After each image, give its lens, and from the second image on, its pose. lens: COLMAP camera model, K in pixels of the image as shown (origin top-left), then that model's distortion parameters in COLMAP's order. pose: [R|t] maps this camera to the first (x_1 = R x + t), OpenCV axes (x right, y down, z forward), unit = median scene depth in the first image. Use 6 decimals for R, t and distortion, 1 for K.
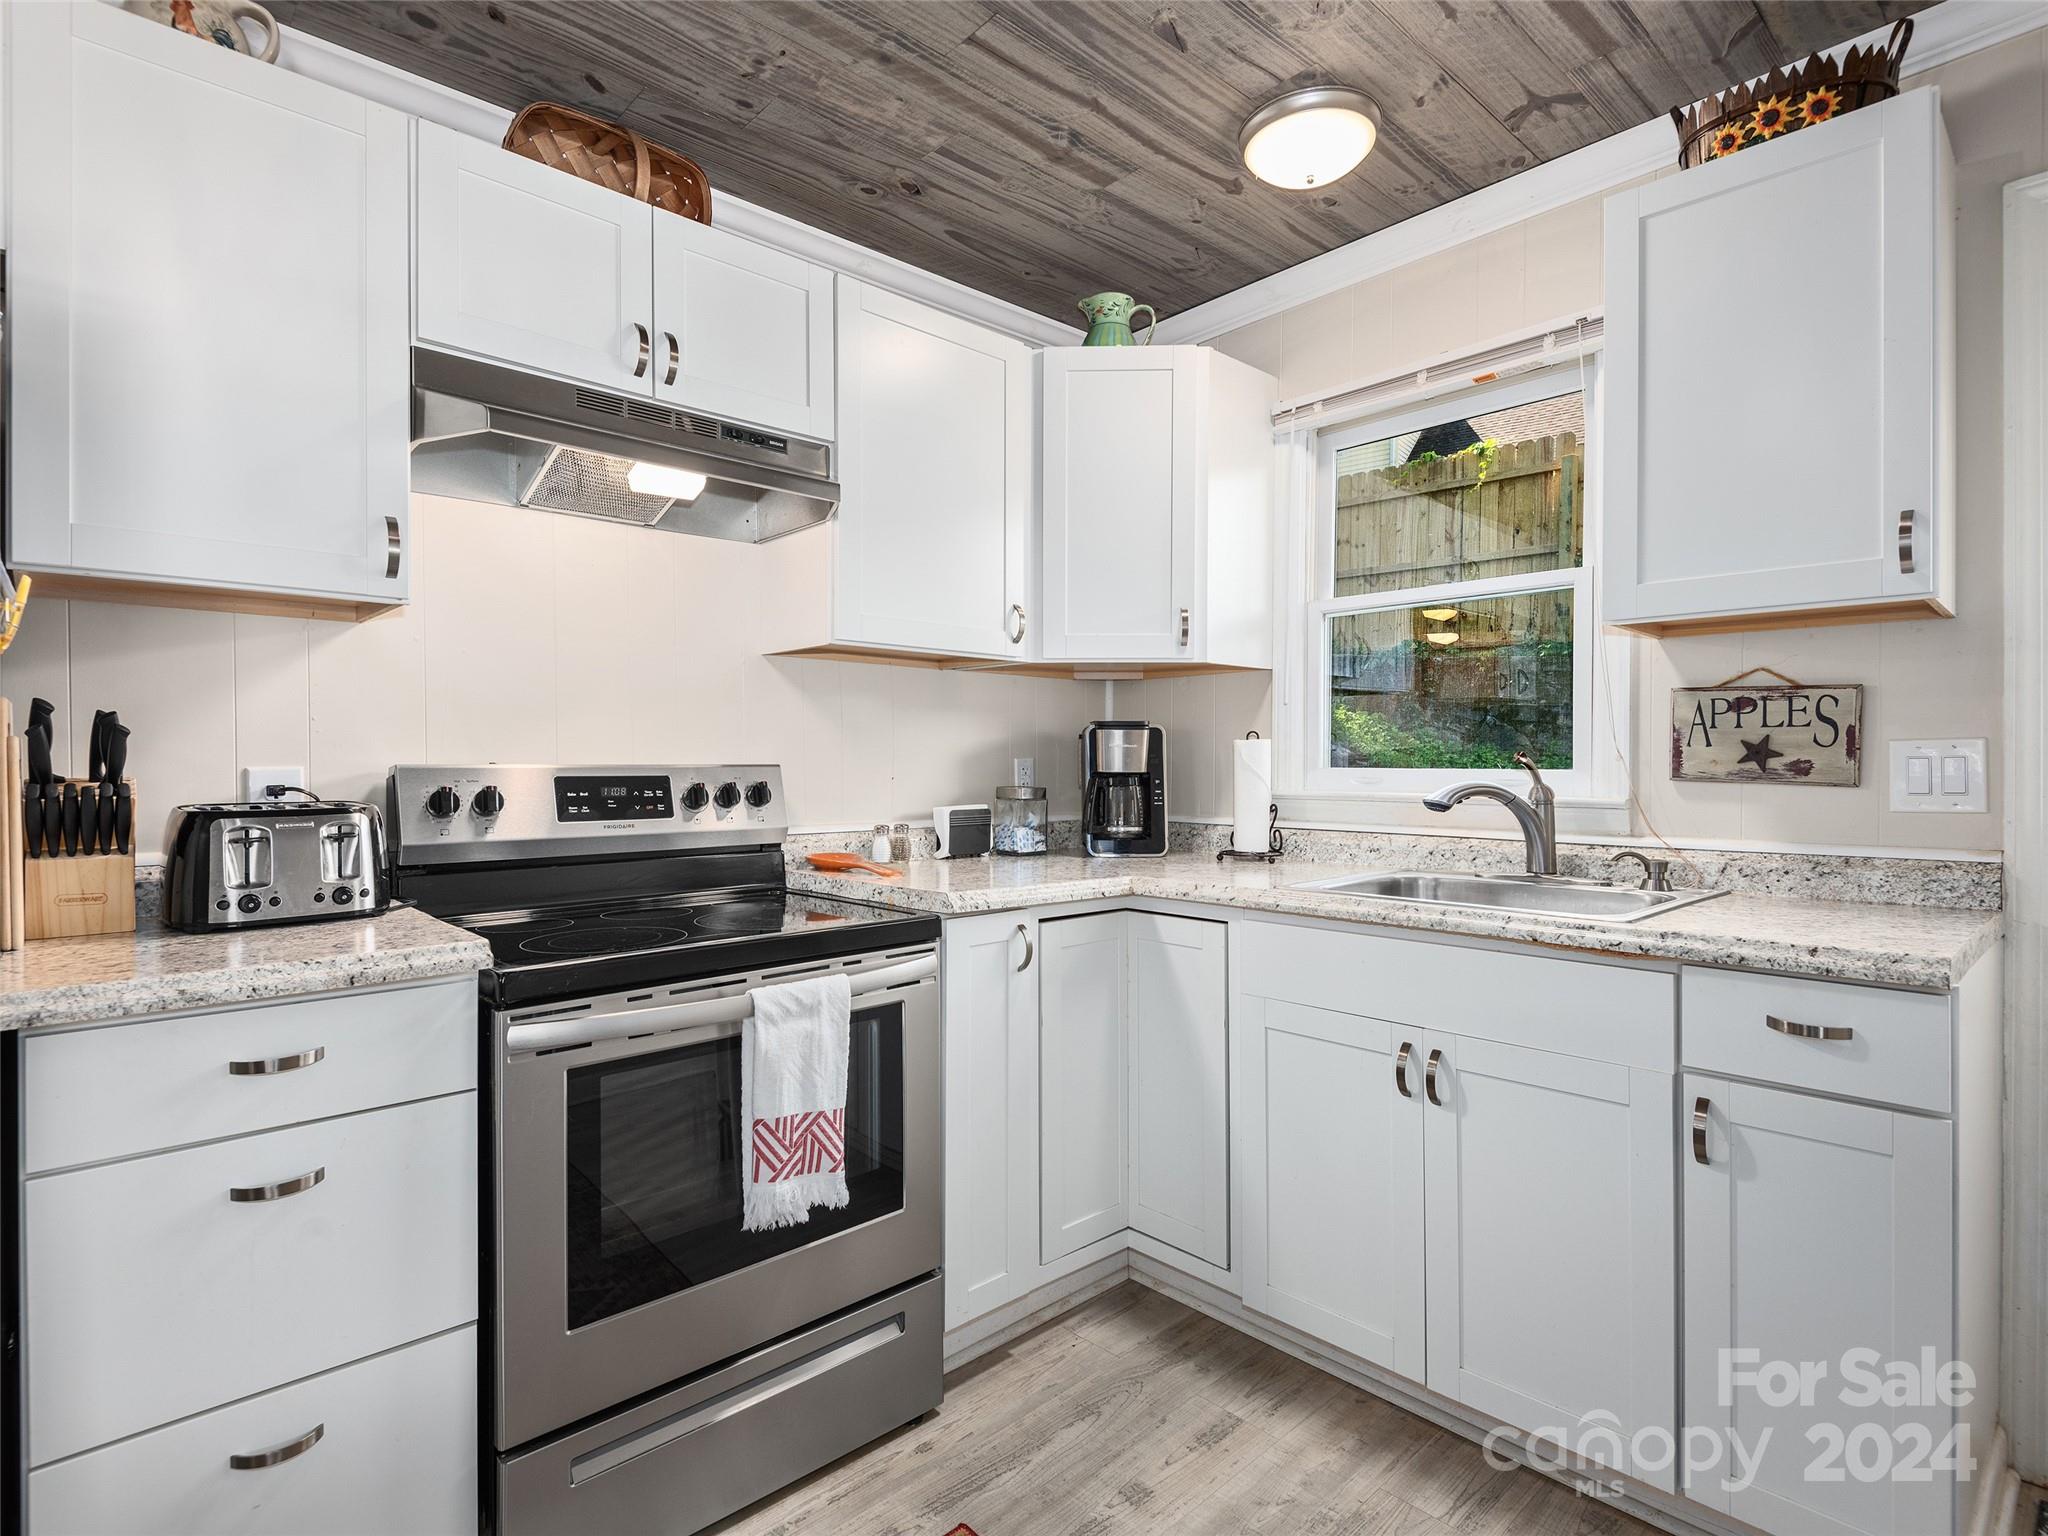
lens RADIAL K [[1055.3, 0, 1013.1], [0, 1055.3, 765.2], [0, 0, 1]] dist [0.024382, -0.017781]
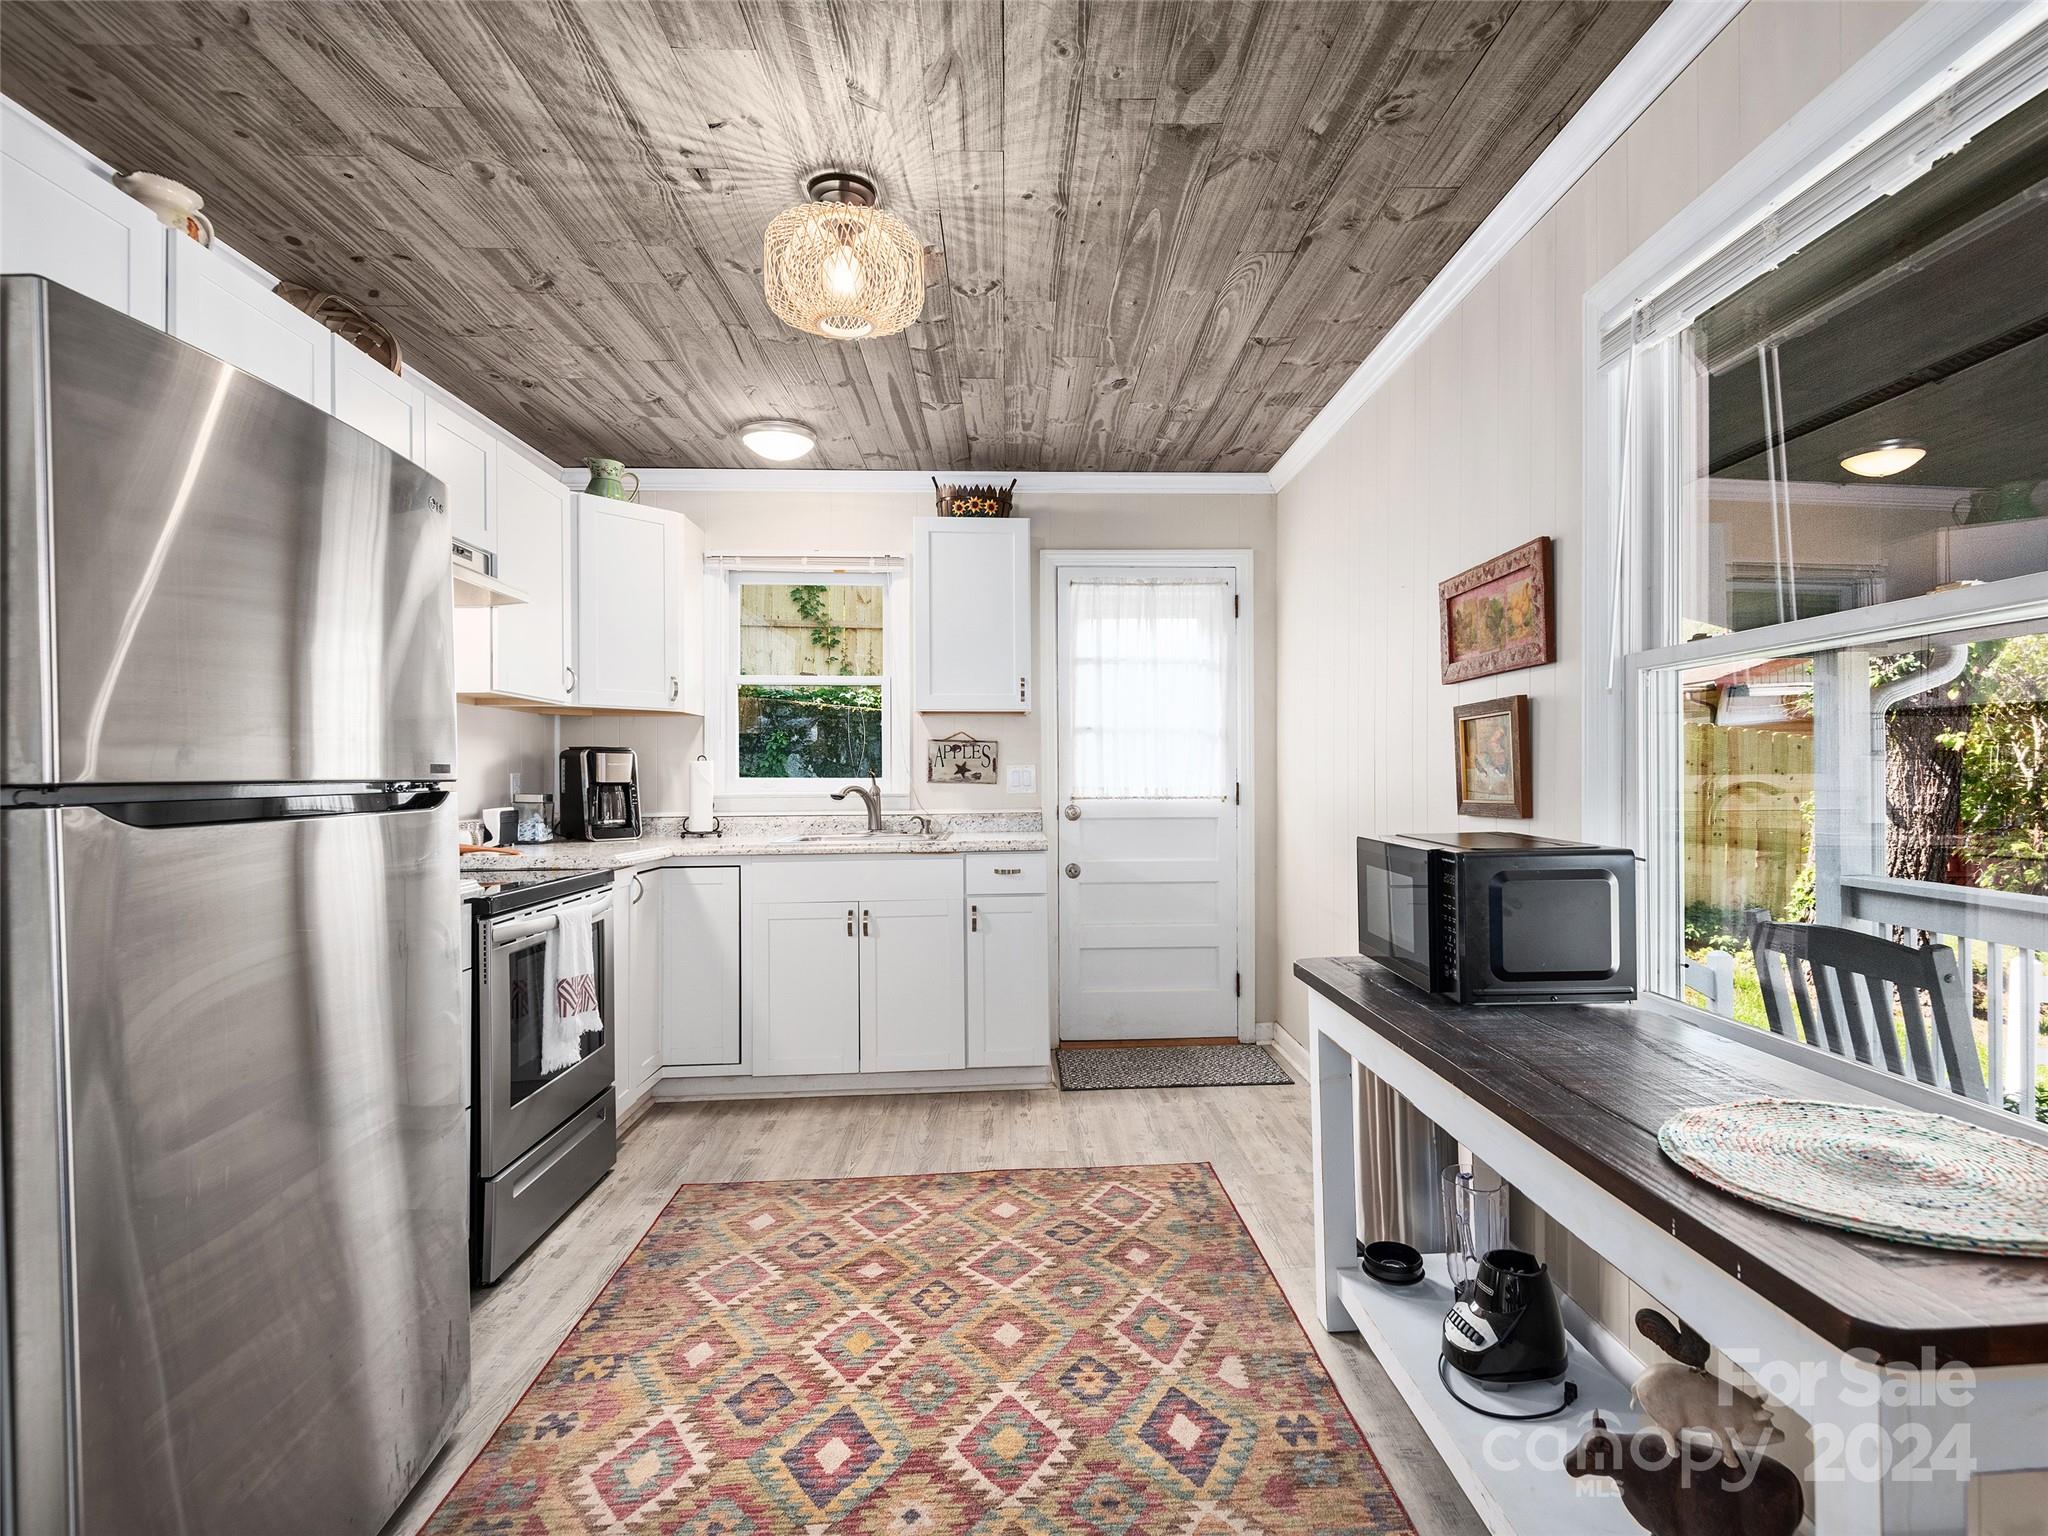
lens RADIAL K [[1055.3, 0, 1097.1], [0, 1055.3, 770.9], [0, 0, 1]] dist [0.024382, -0.017781]
pose [[0.611659, 0.000287, 0.791122, -0.867933], [0.007737, 0.999950, -0.006345, 0.007046], [-0.791084, 0.010002, 0.611626, -0.577279]]
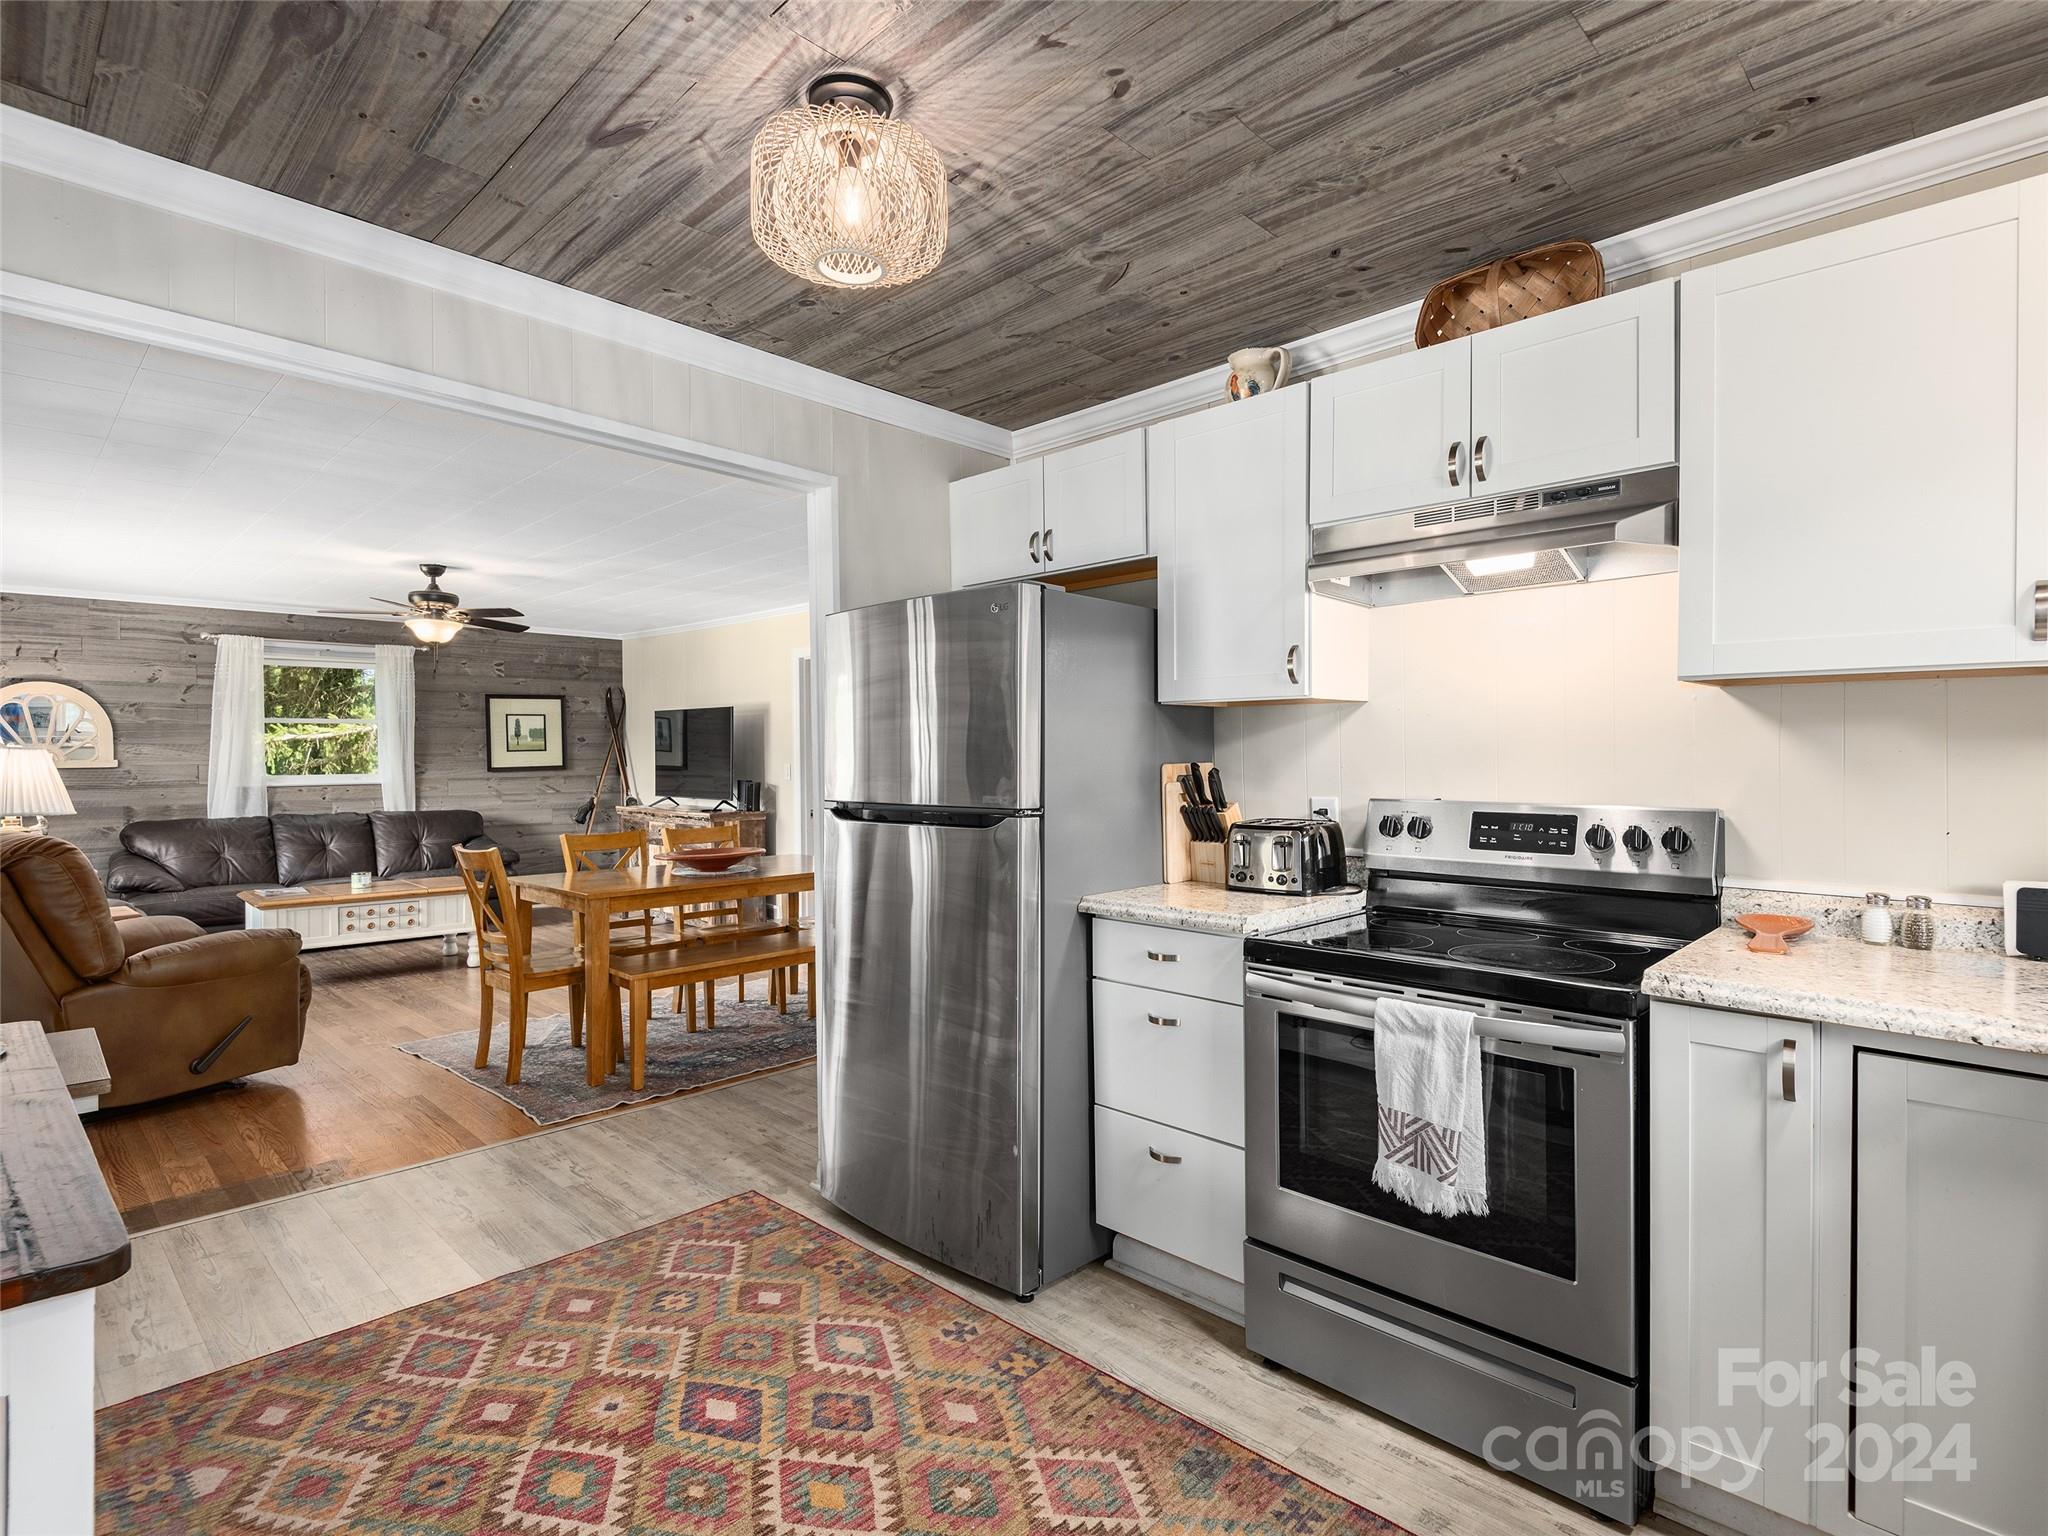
lens RADIAL K [[1055.3, 0, 1029.6], [0, 1055.3, 760.9], [0, 0, 1]] dist [0.024382, -0.017781]
pose [[0.047155, 0.012114, -0.998814, 0.768418], [0.004747, 0.999912, 0.012351, -0.065266], [0.998876, -0.005323, 0.047093, 0.422793]]
